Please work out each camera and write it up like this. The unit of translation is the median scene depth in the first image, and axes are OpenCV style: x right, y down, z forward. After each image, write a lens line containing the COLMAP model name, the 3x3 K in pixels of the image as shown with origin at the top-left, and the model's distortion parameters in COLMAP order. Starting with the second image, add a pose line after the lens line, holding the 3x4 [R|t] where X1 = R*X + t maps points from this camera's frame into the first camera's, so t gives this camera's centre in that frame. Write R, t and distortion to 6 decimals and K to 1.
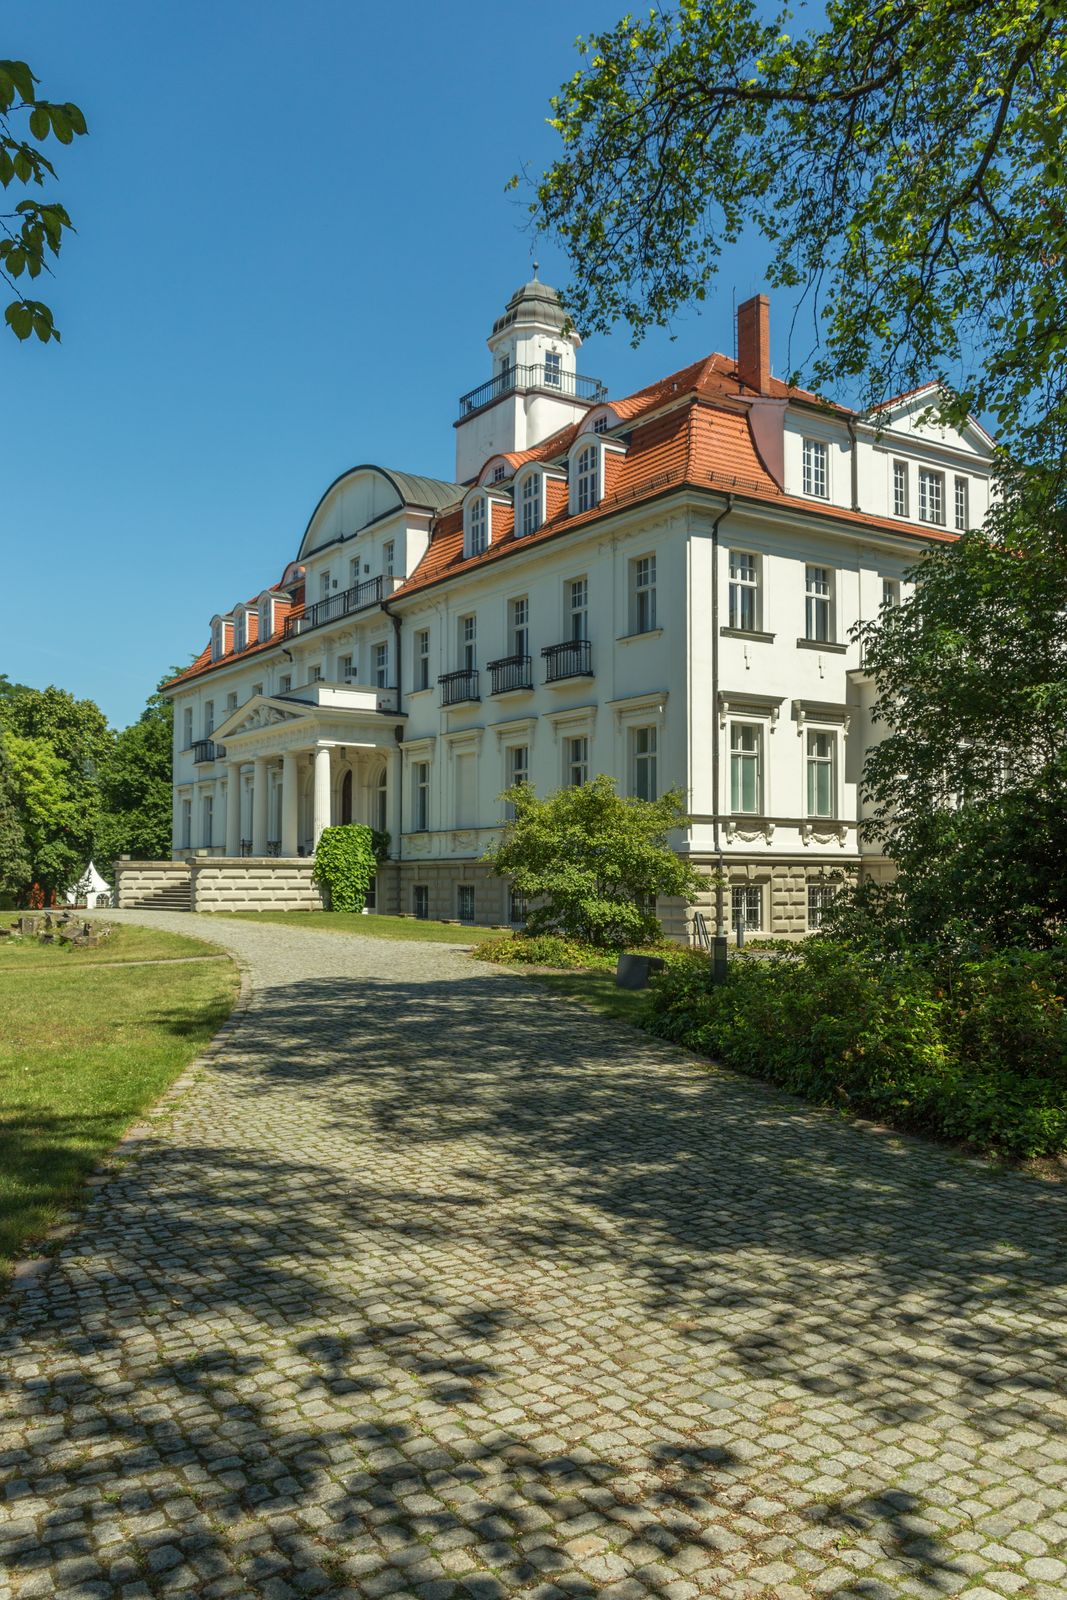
lens RADIAL K [[1306.9, 0, 533.5], [0, 1306.9, 800.0], [0, 0, 1]] dist [-0.039091, 0.004366]
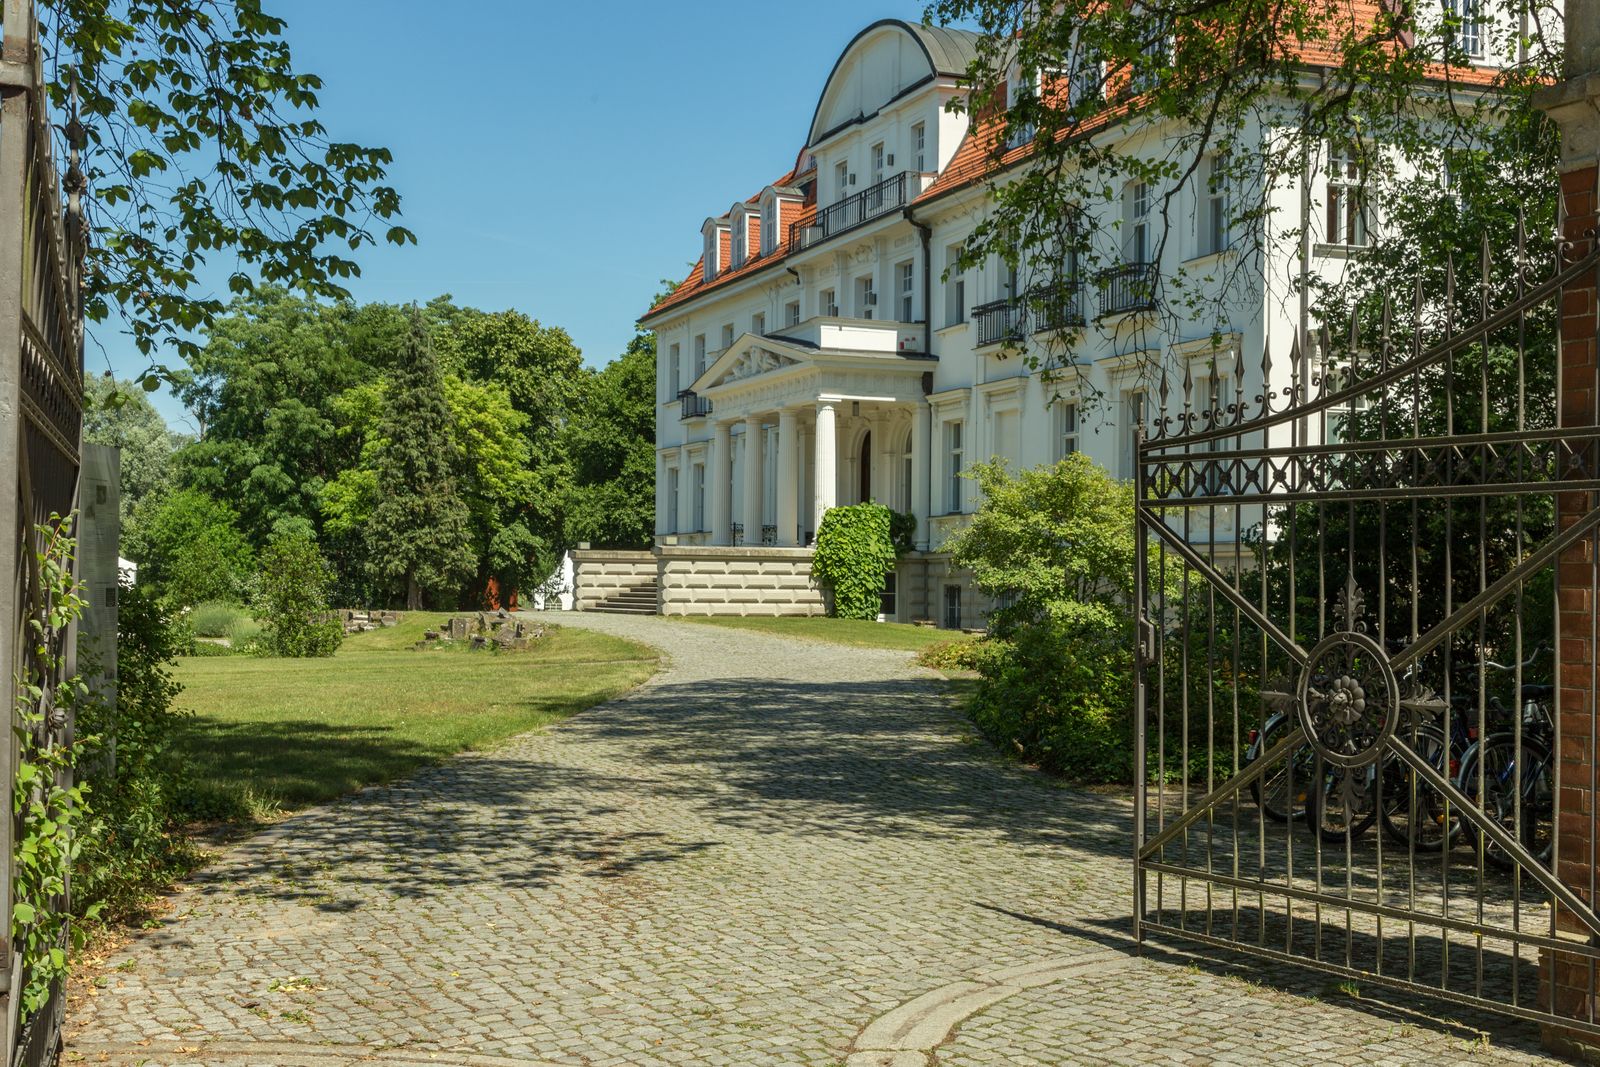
lens RADIAL K [[2371.0, 0, 800.0], [0, 2371.0, 533.5], [0, 0, 1]] dist [-0.101253, 0.063356]
pose [[0.967291, 0.003832, -0.253642, 0.169136], [0.006193, 0.999231, 0.038712, -0.017154], [0.253595, -0.039016, 0.966523, -0.333145]]
